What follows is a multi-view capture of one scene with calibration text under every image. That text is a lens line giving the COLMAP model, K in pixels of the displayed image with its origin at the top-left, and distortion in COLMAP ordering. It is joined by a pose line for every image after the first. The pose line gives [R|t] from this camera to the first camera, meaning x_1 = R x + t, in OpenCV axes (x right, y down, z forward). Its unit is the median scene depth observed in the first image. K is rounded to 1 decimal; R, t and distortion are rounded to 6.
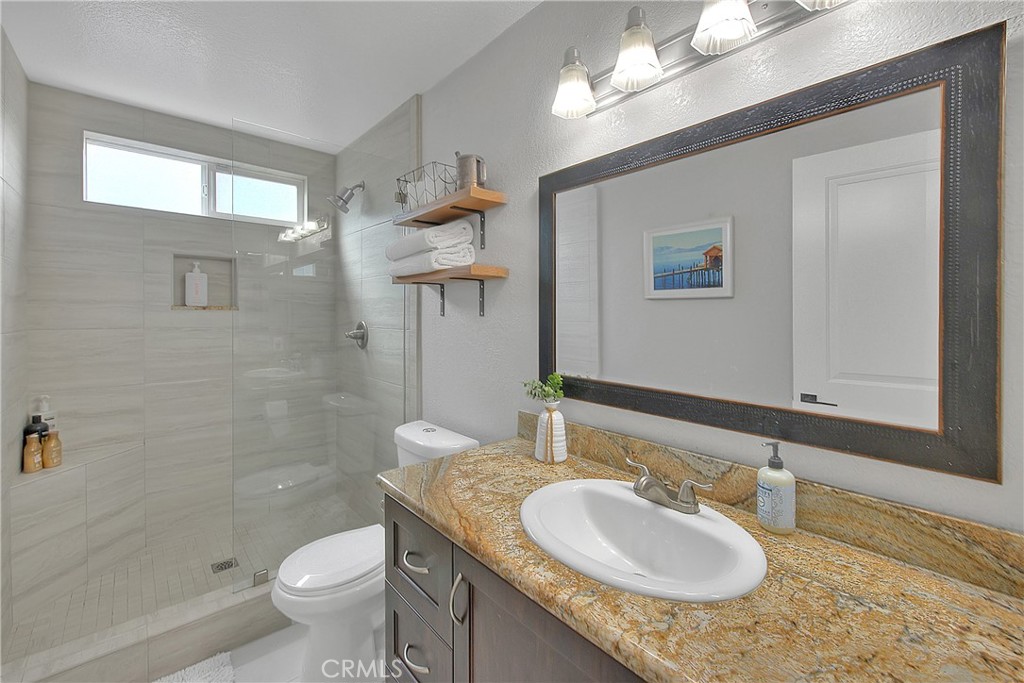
lens RADIAL K [[421.9, 0, 508.7], [0, 421.9, 316.1], [0, 0, 1]] dist [0.001955, -0.002133]
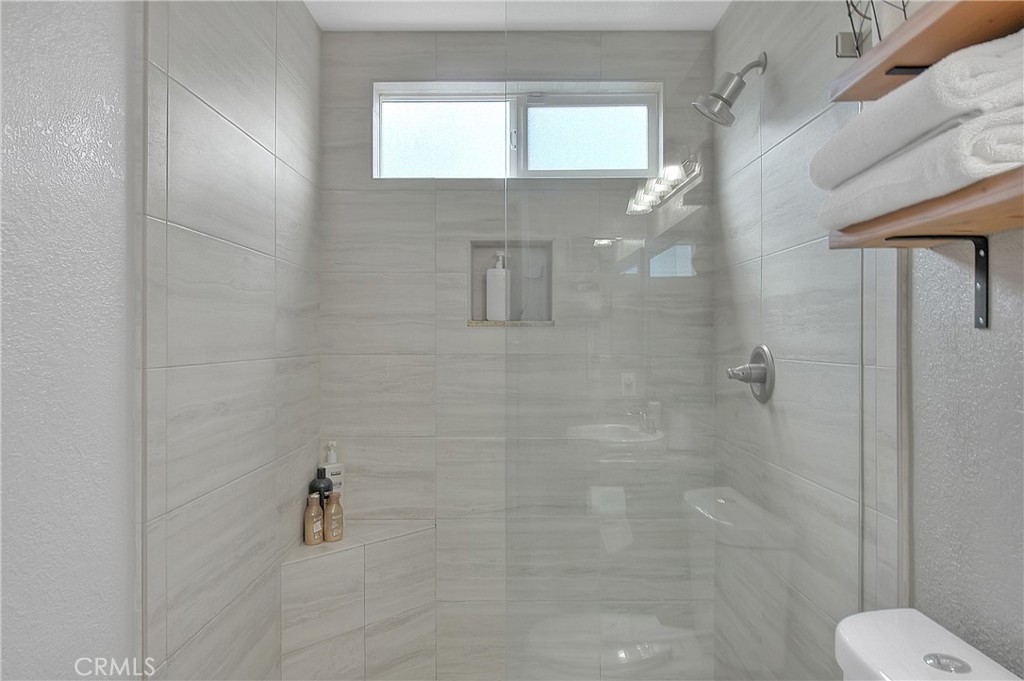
lens RADIAL K [[652.1, 0, 509.2], [0, 652.1, 343.3], [0, 0, 1]] dist [-0.002974, -0.001715]
pose [[0.746080, -0.000284, -0.665856, -0.078029], [0.001345, 0.999999, 0.001081, 0.009565], [0.665855, -0.001702, 0.746079, 0.288848]]
